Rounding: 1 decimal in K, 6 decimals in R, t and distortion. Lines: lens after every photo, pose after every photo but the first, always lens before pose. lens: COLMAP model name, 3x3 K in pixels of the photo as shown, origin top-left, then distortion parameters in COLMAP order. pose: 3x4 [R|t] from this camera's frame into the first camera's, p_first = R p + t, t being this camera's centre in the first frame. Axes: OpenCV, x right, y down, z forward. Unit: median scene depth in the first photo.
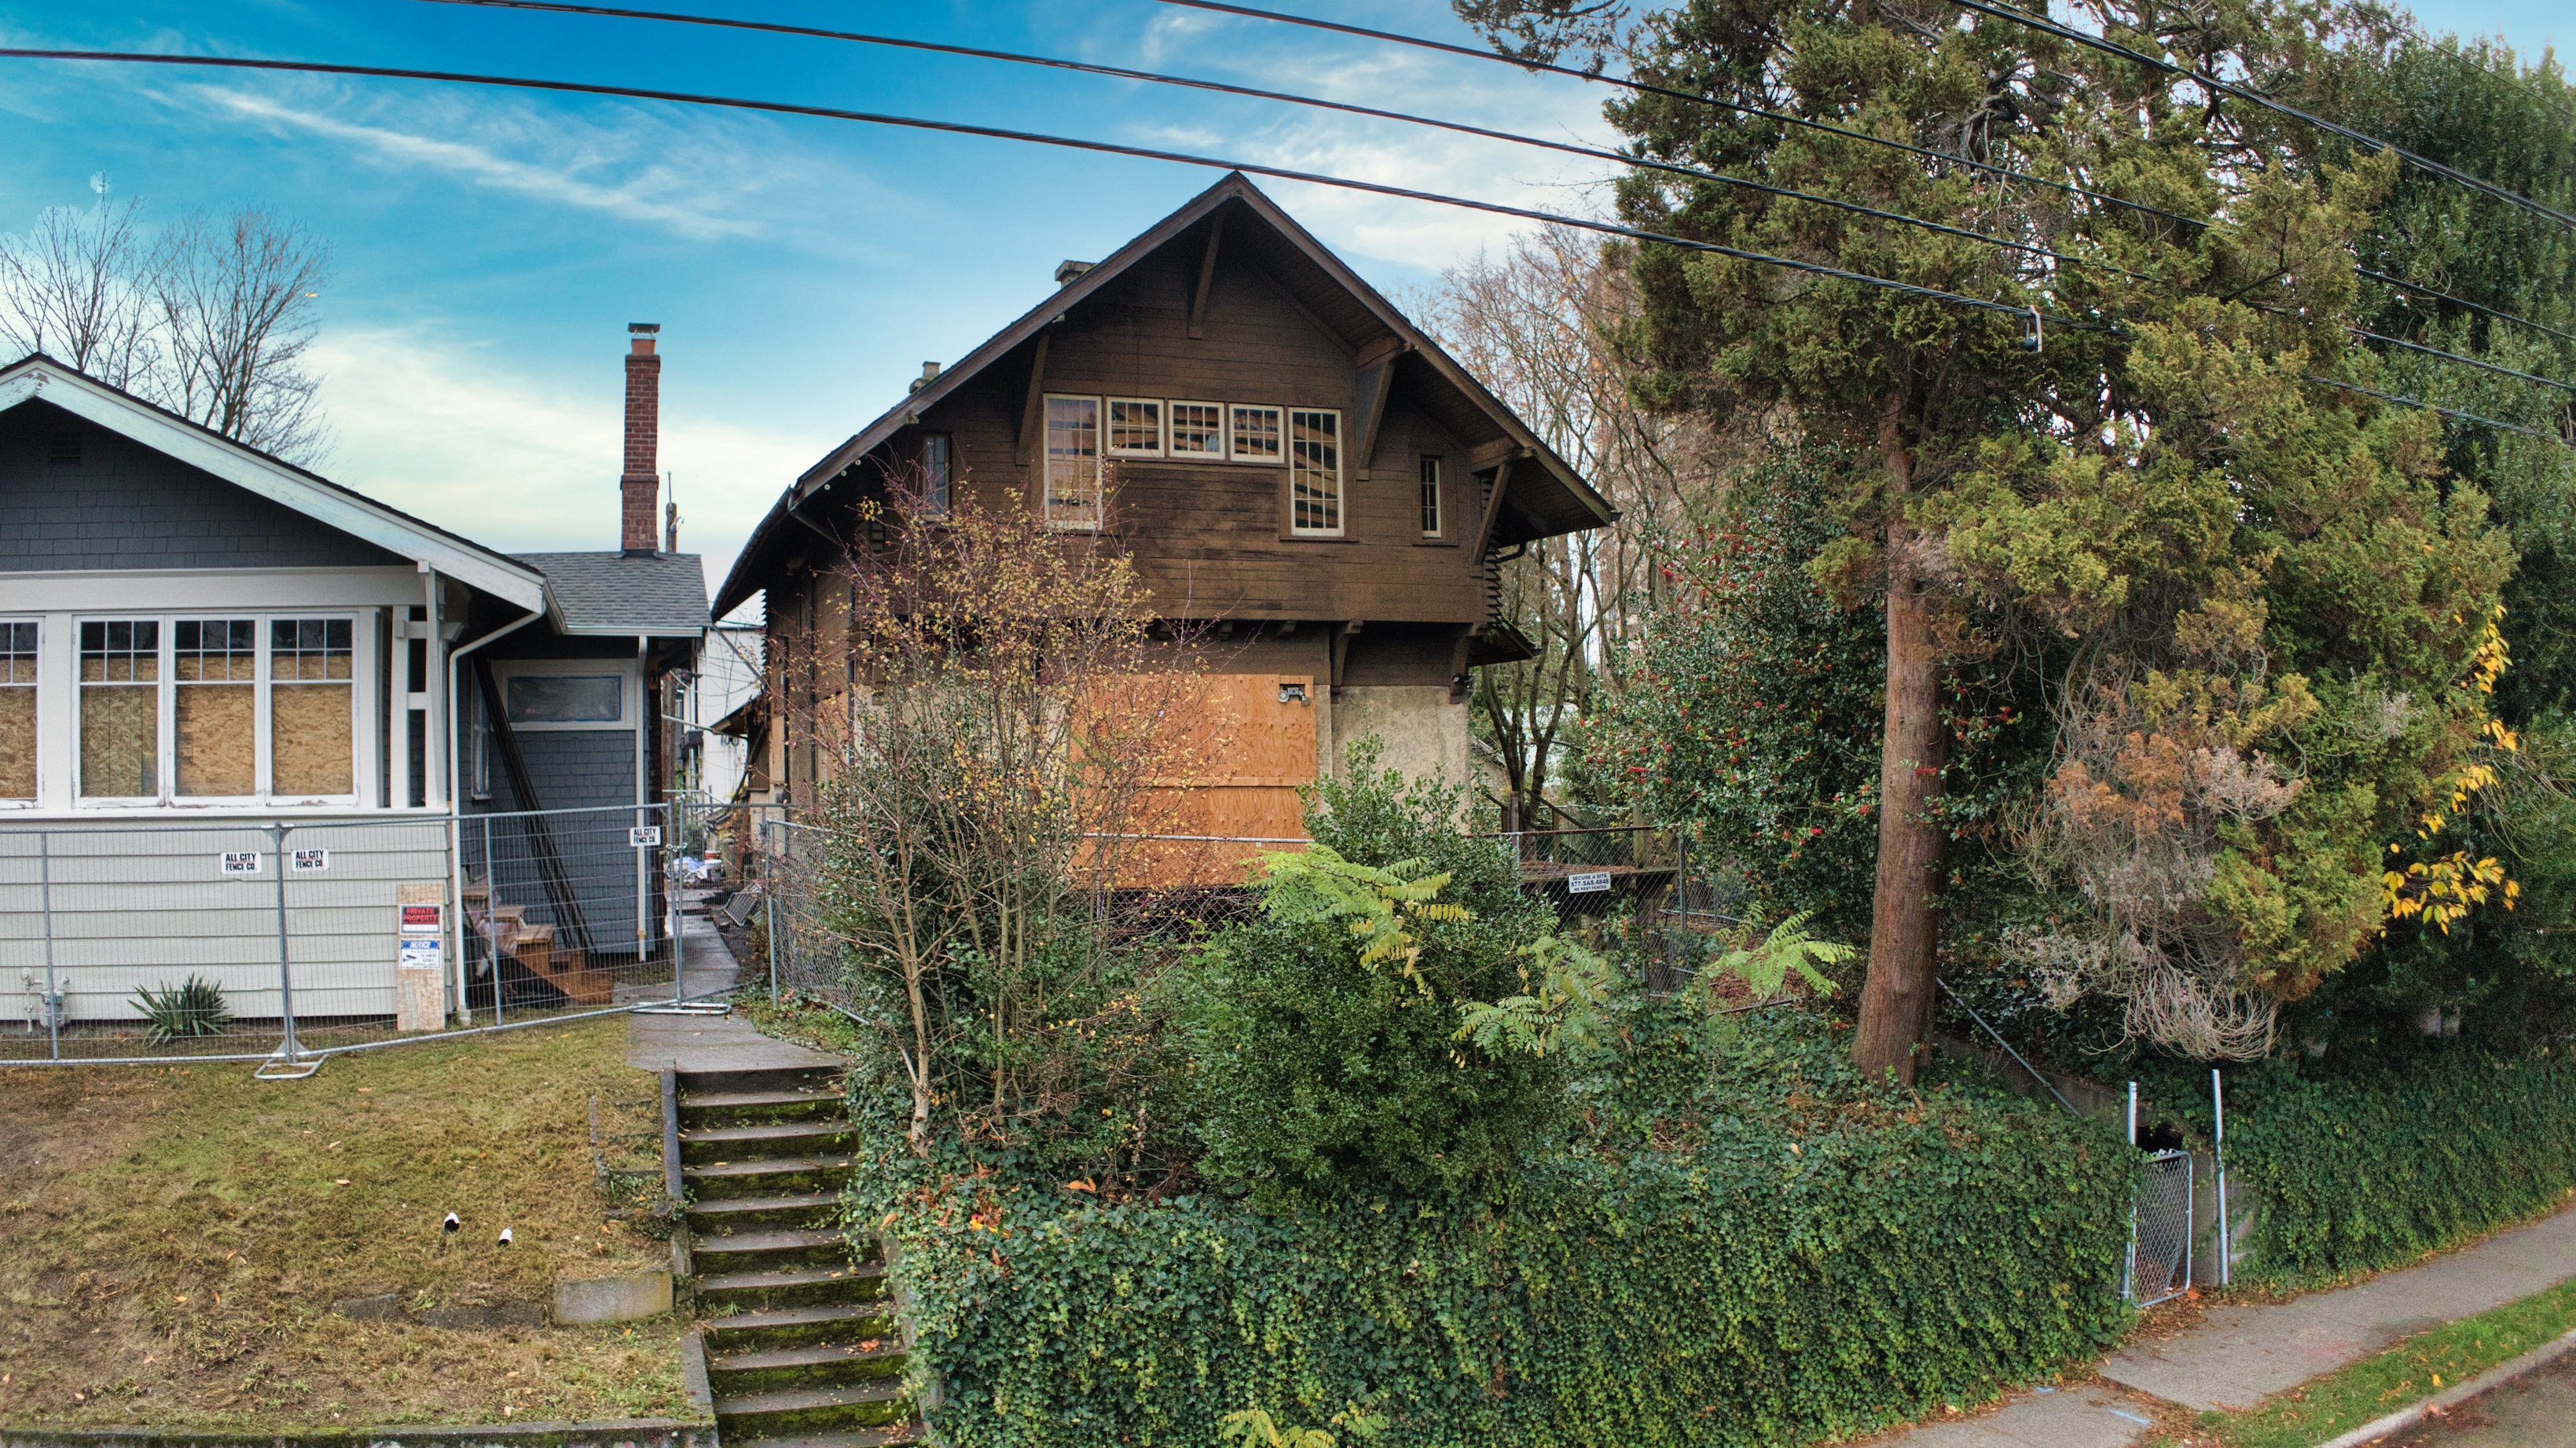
lens RADIAL K [[1736.5, 0, 1288.0], [0, 1736.5, 724.0], [0, 0, 1]] dist [-0.258486, 0.073173]
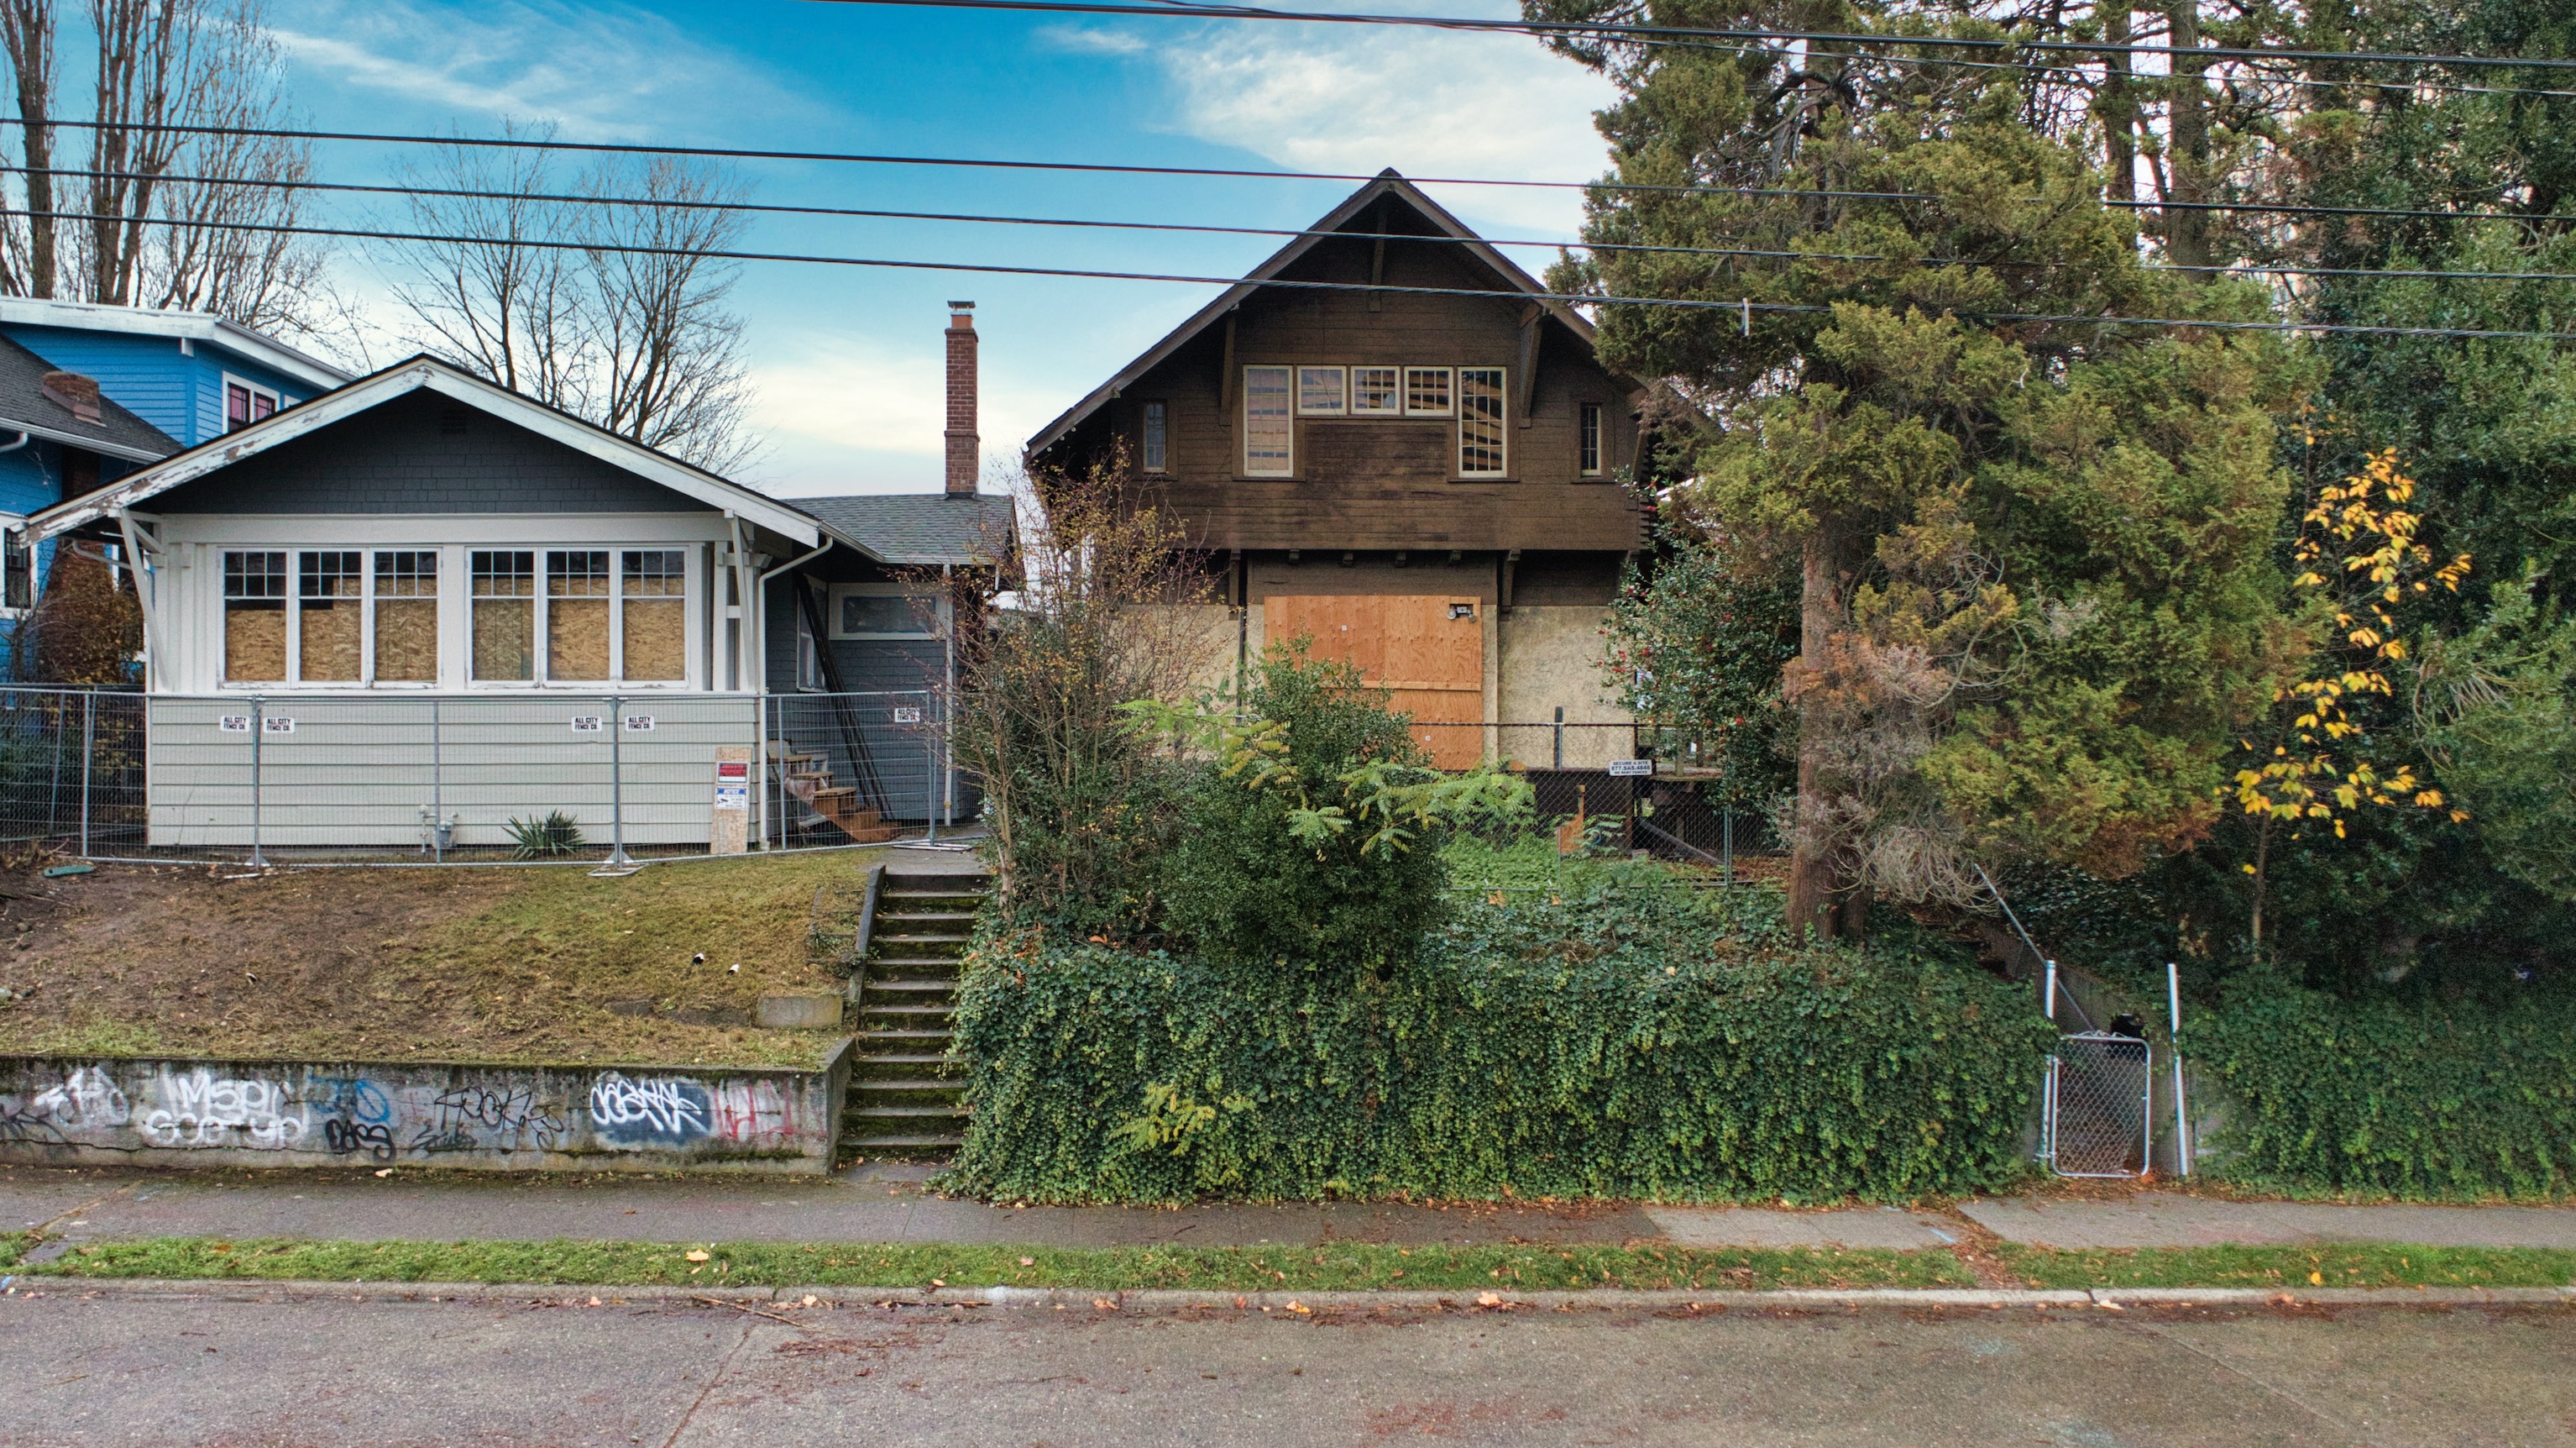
lens RADIAL K [[1894.2, 0, 1215.8], [0, 1894.2, 715.2], [0, 0, 1]] dist [-0.020107, -0.007464]
pose [[0.943261, 0.019363, -0.331487, 0.397116], [-0.009701, 0.999479, 0.030776, 0.020756], [0.331910, -0.025814, 0.942958, -0.390596]]
